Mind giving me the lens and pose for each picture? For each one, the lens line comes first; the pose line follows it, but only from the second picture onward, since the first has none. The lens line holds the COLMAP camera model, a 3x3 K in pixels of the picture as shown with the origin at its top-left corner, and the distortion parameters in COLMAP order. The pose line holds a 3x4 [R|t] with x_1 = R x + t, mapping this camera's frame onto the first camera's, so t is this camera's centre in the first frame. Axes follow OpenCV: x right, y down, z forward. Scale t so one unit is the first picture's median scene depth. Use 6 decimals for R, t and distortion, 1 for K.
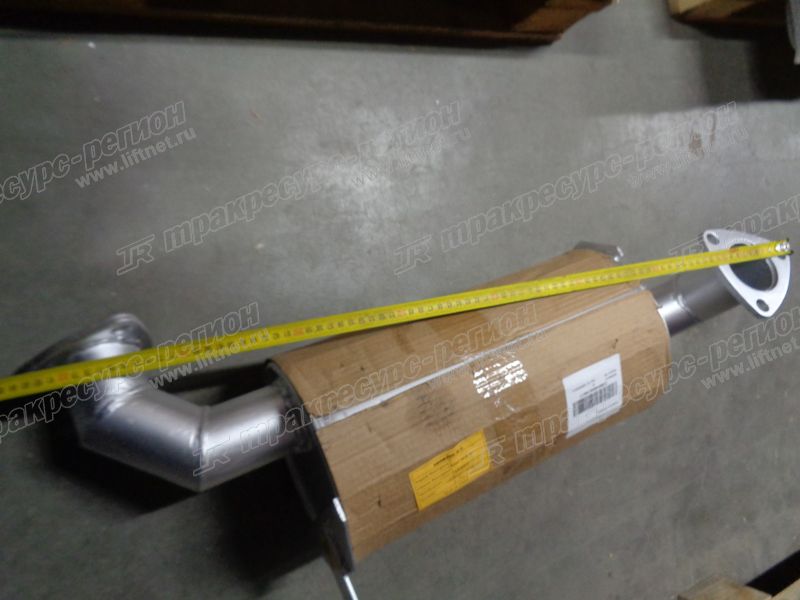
lens RADIAL K [[599.2, 0, 404.0], [0, 599.2, 302.7], [0, 0, 1]] dist [0.007141, -0.001311]
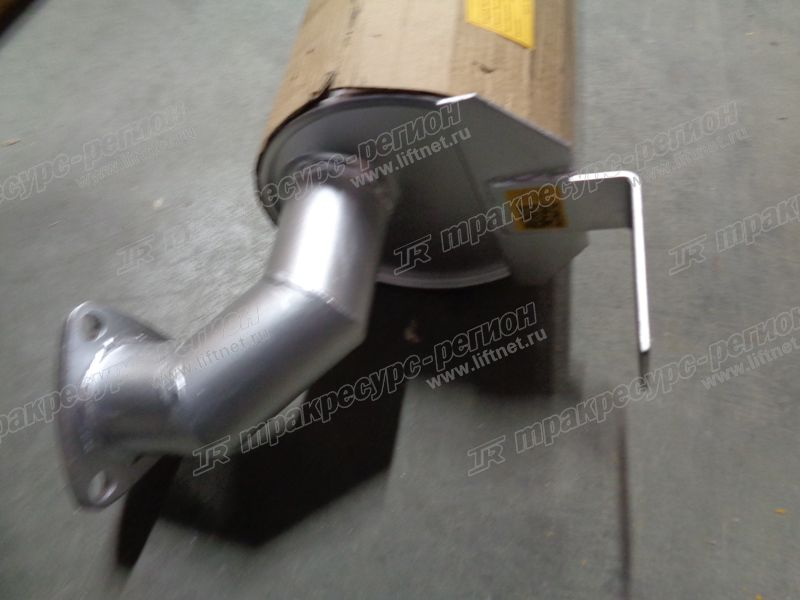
lens RADIAL K [[599.2, 0, 404.0], [0, 599.2, 302.7], [0, 0, 1]] dist [0.007141, -0.001311]
pose [[1.000000, 0.000297, 0.000388, -0.400203], [-0.000297, 1.000000, 0.000033, 0.000025], [-0.000388, -0.000033, 1.000000, 0.000639]]
